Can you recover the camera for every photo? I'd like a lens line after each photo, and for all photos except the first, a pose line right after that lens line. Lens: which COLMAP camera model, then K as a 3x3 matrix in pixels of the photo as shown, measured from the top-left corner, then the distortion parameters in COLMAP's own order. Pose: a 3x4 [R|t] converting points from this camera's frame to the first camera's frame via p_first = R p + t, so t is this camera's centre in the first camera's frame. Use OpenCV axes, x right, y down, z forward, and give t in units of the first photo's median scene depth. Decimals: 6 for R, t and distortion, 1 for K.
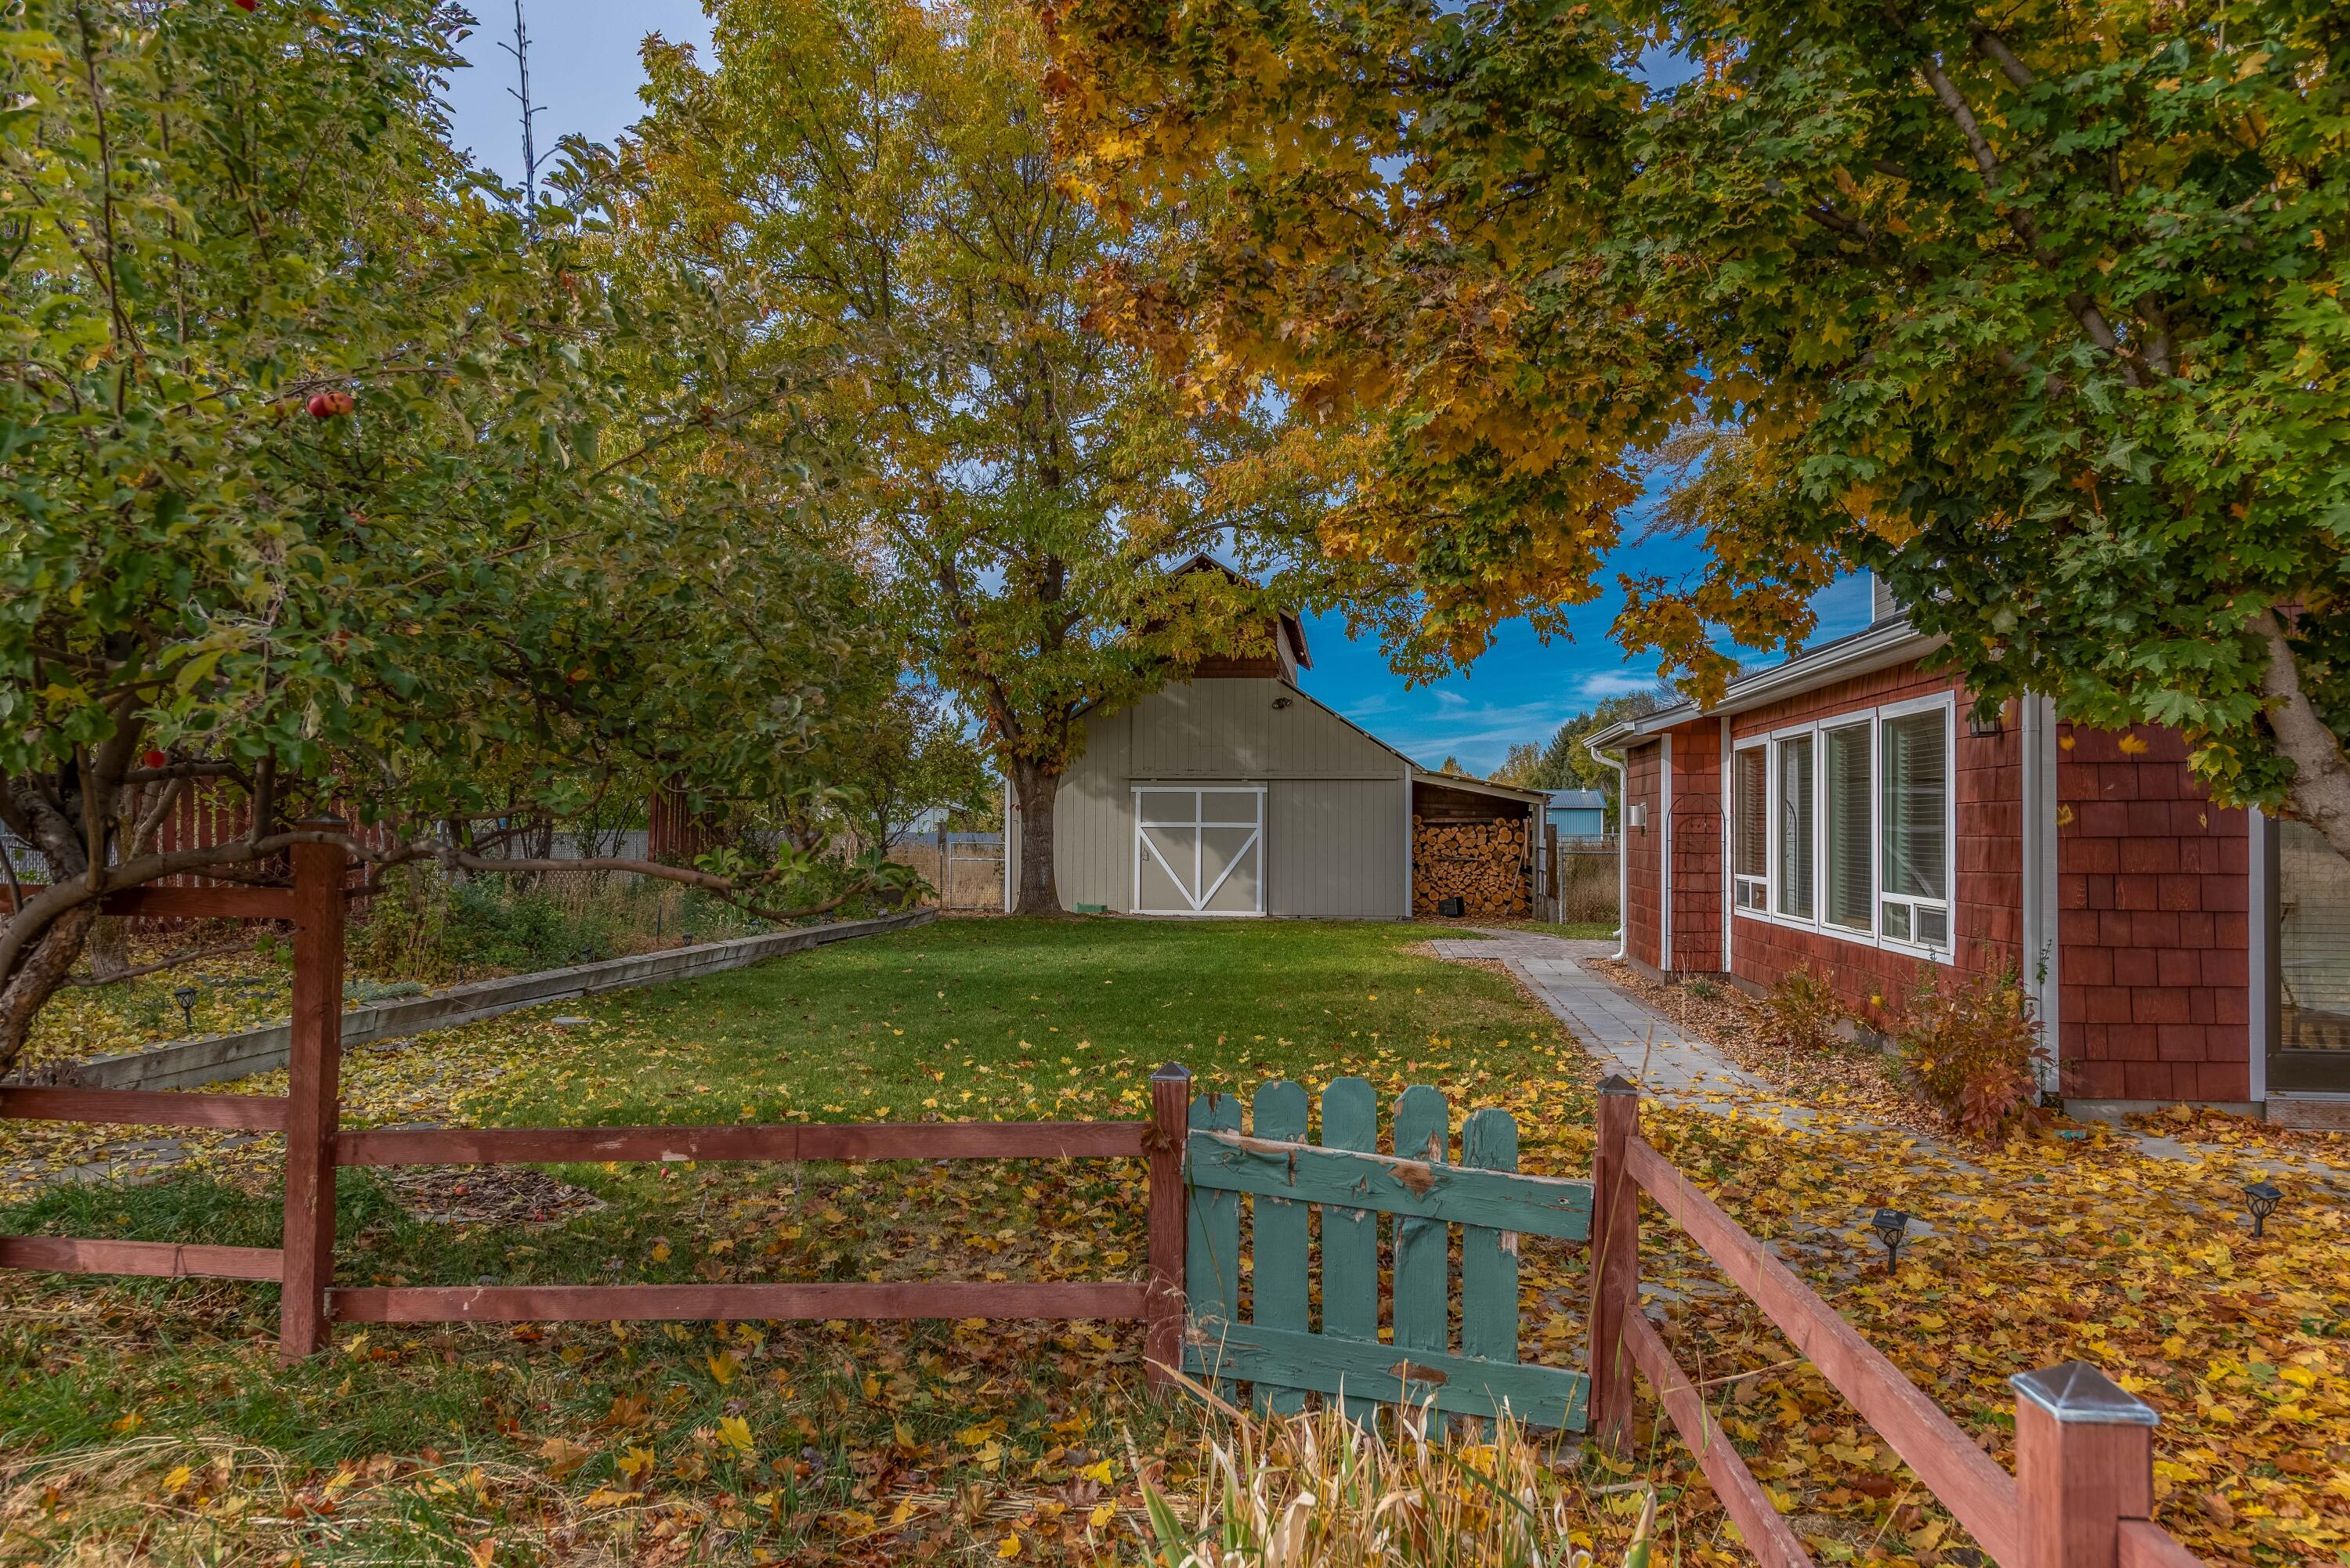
lens RADIAL K [[1363.7, 0, 1175.0], [0, 1363.7, 784.0], [0, 0, 1]] dist [0.000608, -0.000061]
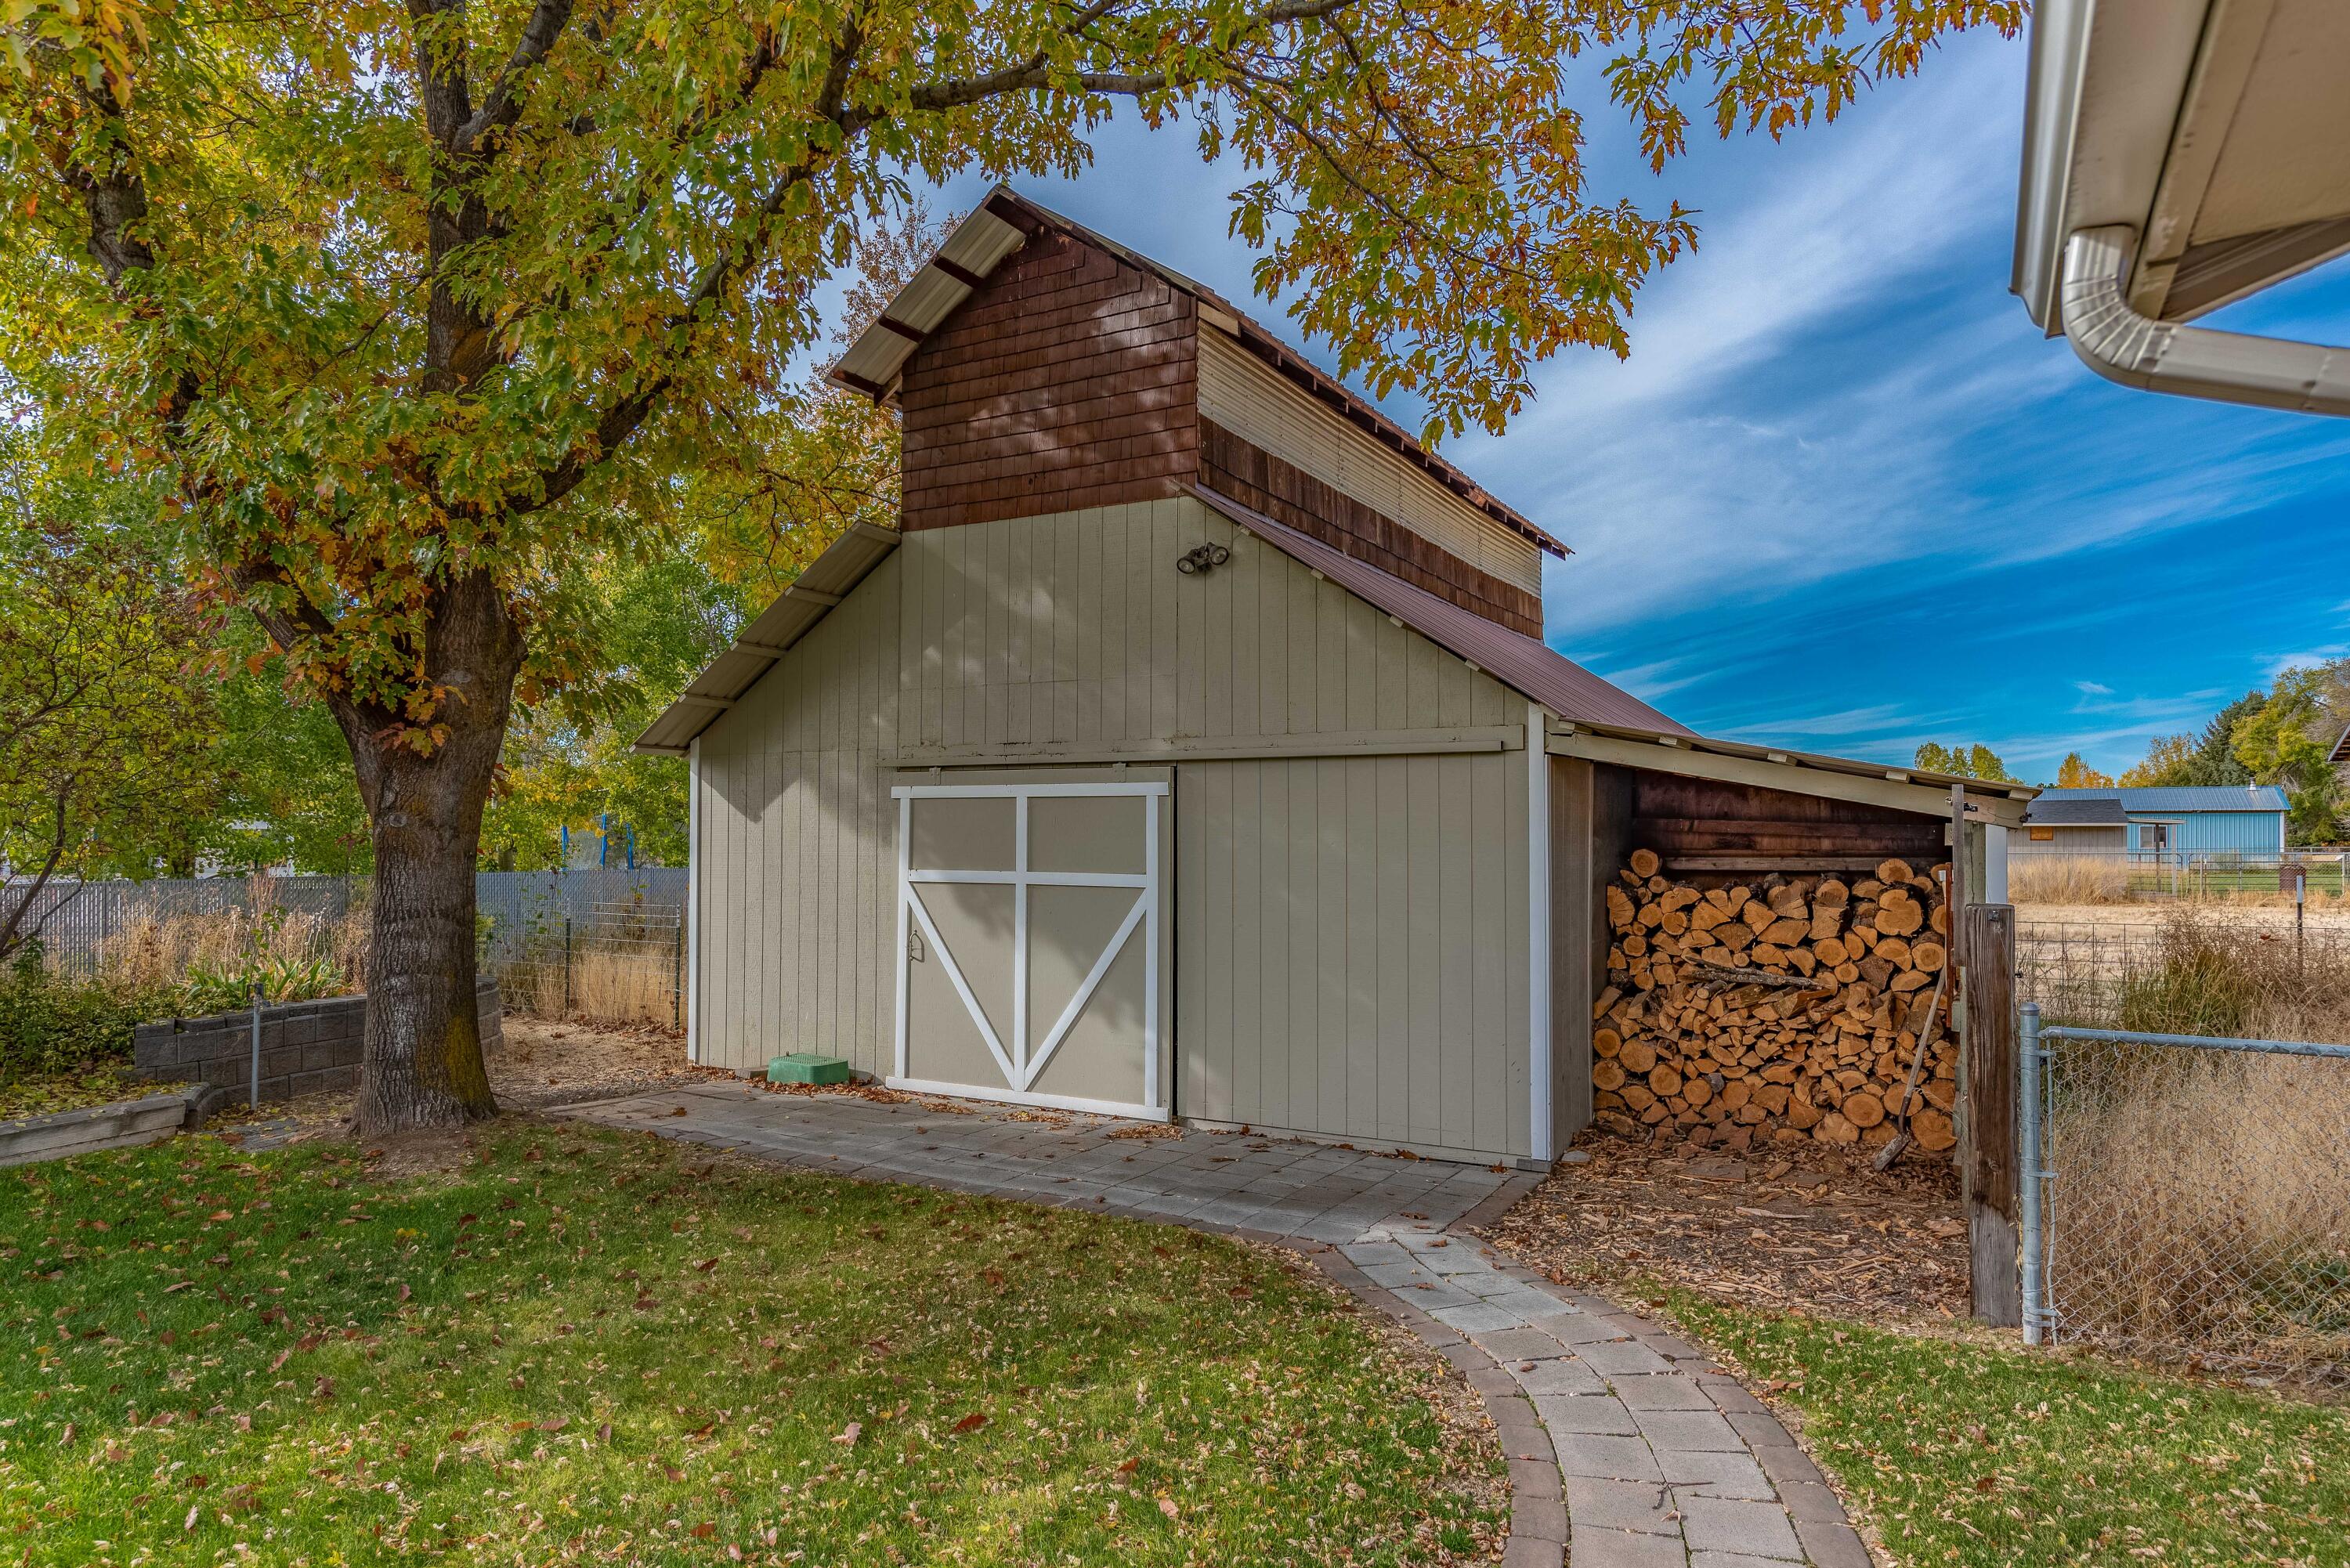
lens RADIAL K [[1363.7, 0, 1175.0], [0, 1363.7, 784.0], [0, 0, 1]] dist [0.000608, -0.000061]
pose [[0.922733, -0.019190, -0.384962, 0.215931], [0.013756, 0.999763, -0.016865, 0.009708], [0.385195, 0.010266, 0.922778, 0.646272]]
